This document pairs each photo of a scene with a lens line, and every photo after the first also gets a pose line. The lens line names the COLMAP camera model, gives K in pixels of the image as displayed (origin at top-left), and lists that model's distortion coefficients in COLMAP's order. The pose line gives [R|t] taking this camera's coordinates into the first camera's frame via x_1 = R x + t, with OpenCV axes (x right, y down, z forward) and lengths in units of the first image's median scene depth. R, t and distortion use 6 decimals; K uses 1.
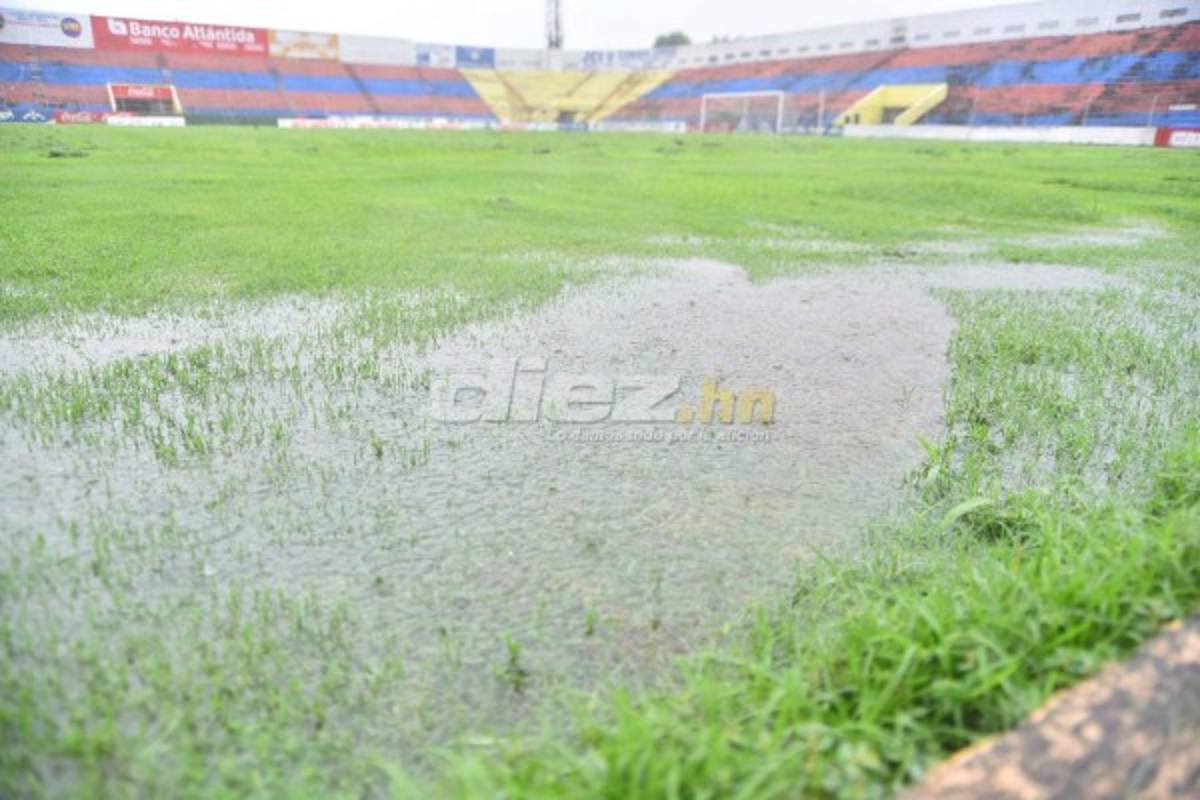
lens RADIAL K [[786.9, 0, 599.0], [0, 786.9, 405.2], [0, 0, 1]] dist [-0.049321, 0.019725]
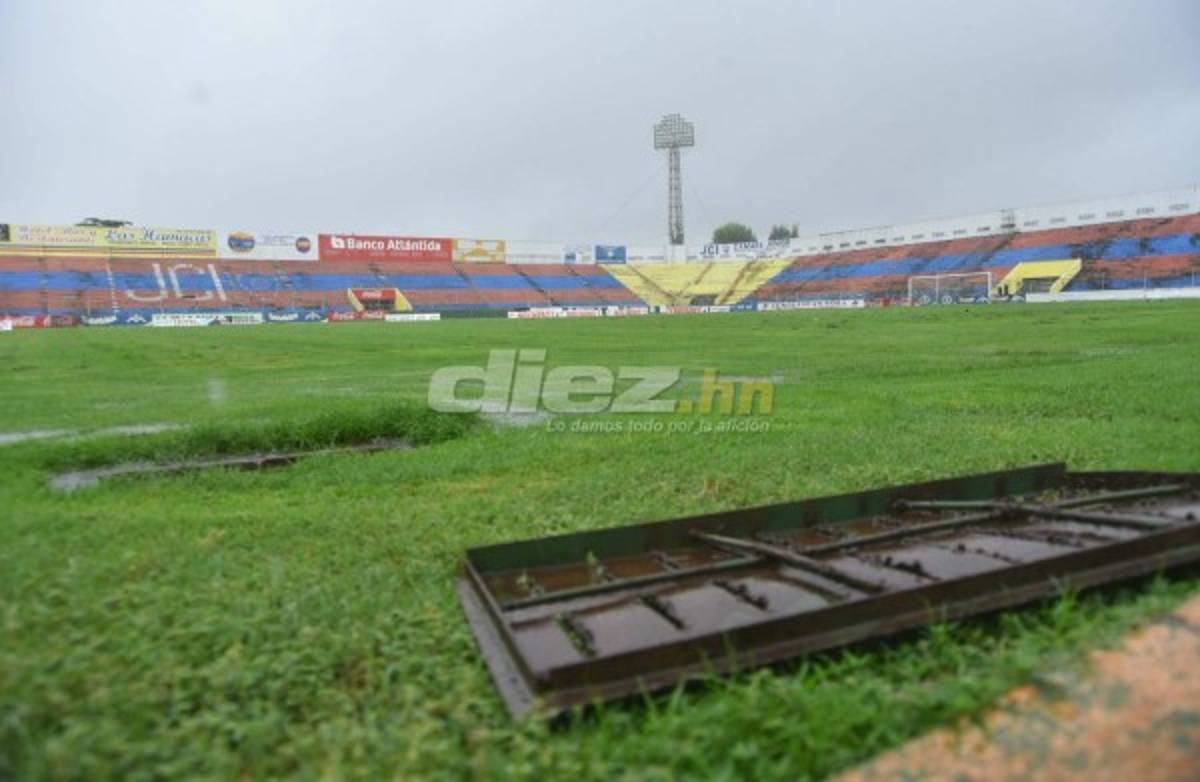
lens RADIAL K [[813.0, 0, 600.0], [0, 813.0, 391.0], [0, 0, 1]] dist [-0.045410, 0.018935]
pose [[0.998532, -0.050429, 0.019753, -0.262306], [0.053703, 0.969170, -0.240469, 0.045899], [-0.007018, 0.241177, 0.970456, -0.146768]]
